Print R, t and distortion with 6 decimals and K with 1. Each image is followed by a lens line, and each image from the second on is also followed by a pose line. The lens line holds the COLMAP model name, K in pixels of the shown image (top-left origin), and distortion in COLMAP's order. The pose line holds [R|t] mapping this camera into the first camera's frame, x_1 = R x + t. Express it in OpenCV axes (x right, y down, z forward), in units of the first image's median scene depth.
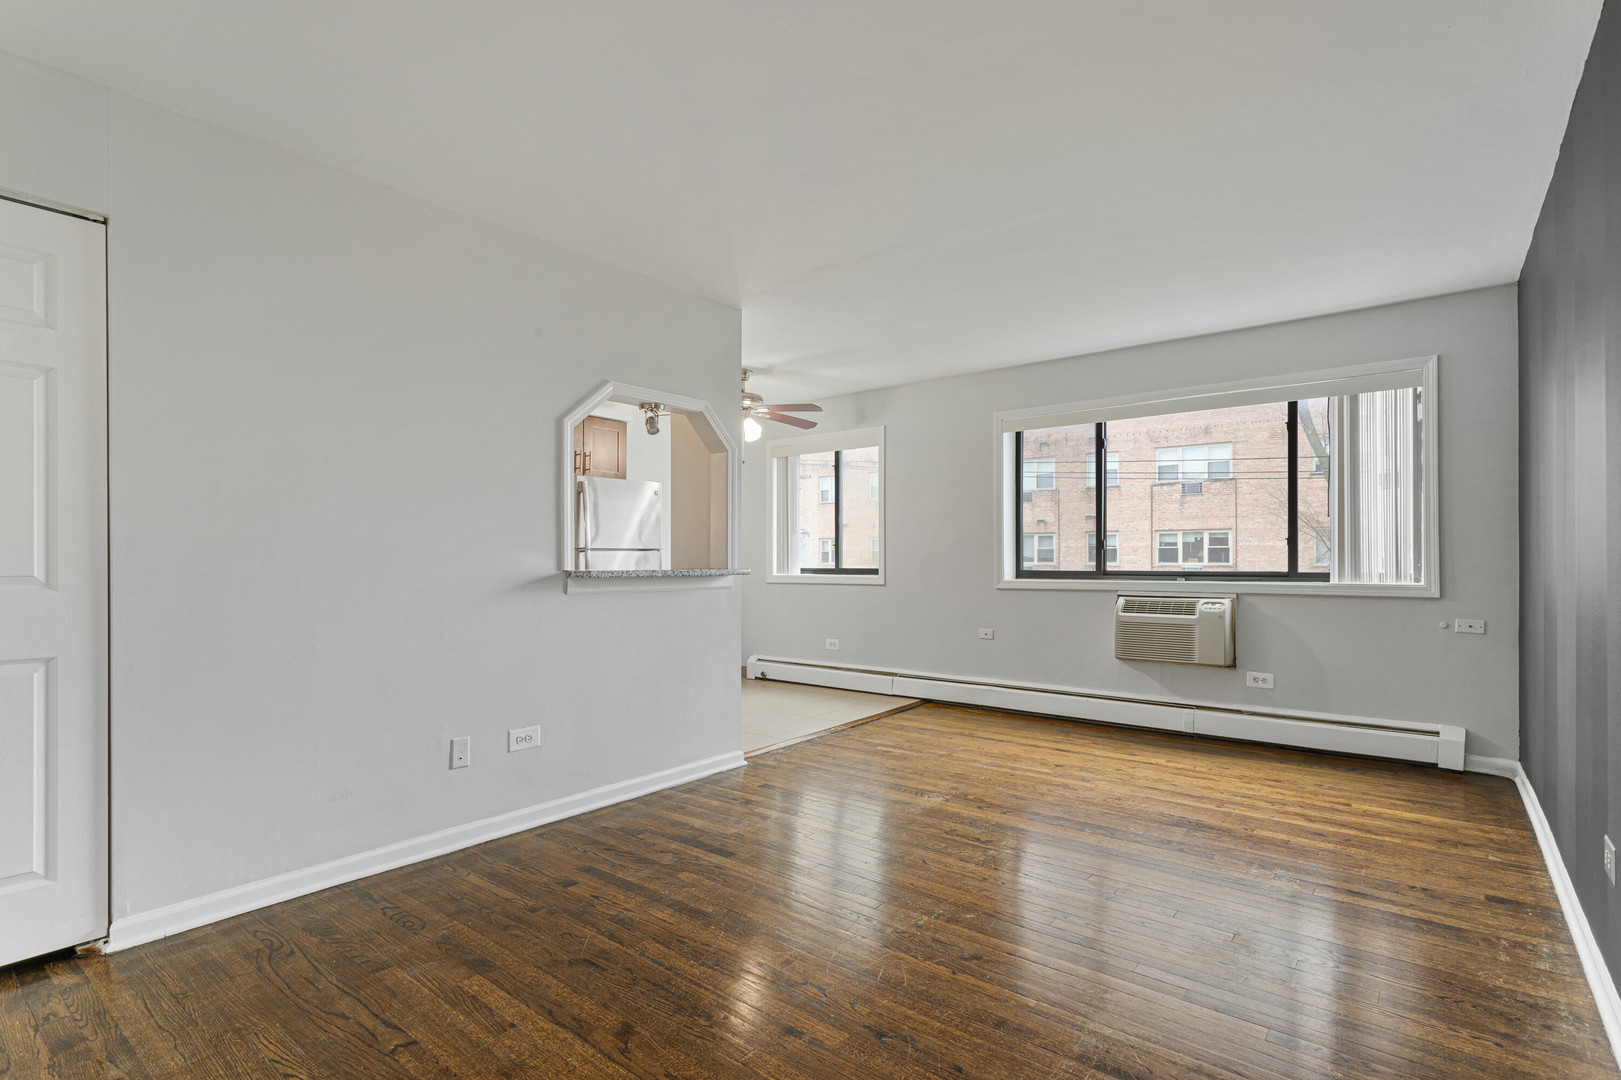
lens RADIAL K [[790.3, 0, 808.3], [0, 790.3, 554.7], [0, 0, 1]] dist [-0.000710, -0.000428]
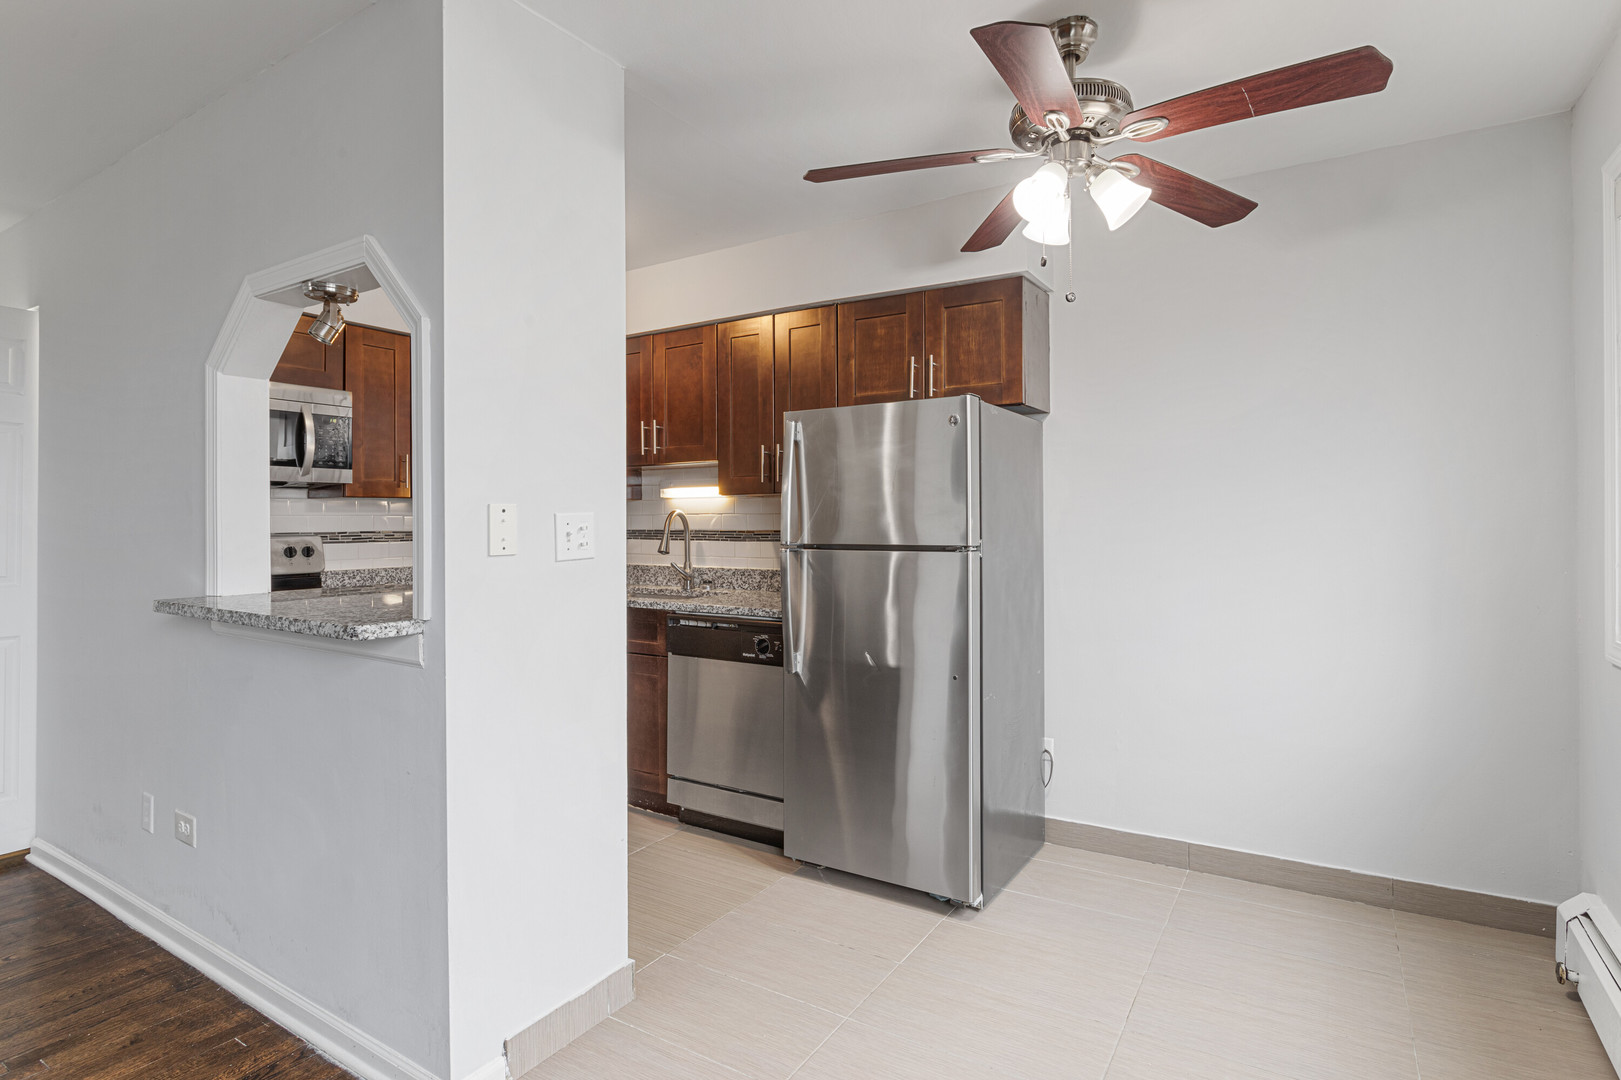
lens RADIAL K [[835.6, 0, 811.8], [0, 835.6, 517.3], [0, 0, 1]] dist [-0.004049, -0.000155]
pose [[0.109755, -0.003453, -0.993953, 0.346515], [0.011417, 0.999932, -0.002213, -0.030476], [0.993893, -0.011106, 0.109787, 1.147495]]
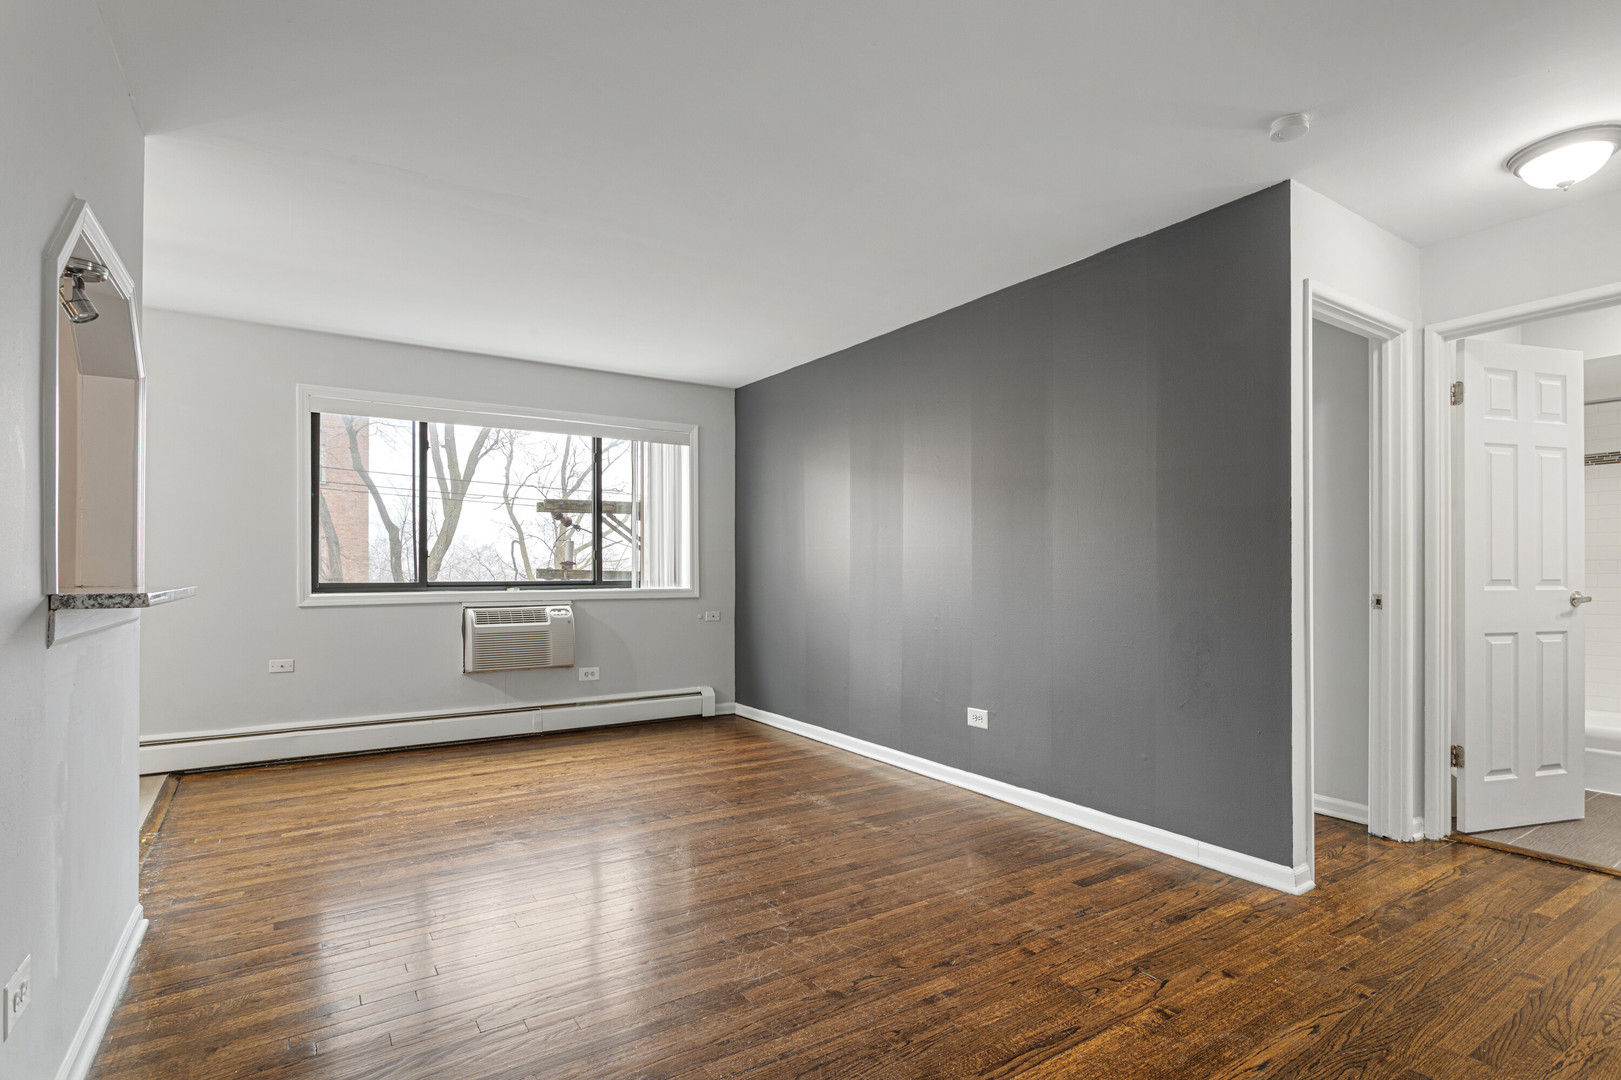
lens RADIAL K [[799.4, 0, 822.5], [0, 799.4, 547.9], [0, 0, 1]] dist [-0.004505, 0.000626]
pose [[0.297369, 0.026642, 0.954391, -0.502873], [-0.006995, 0.999645, -0.025726, 0.001162], [-0.954737, 0.000974, 0.297450, 0.356852]]
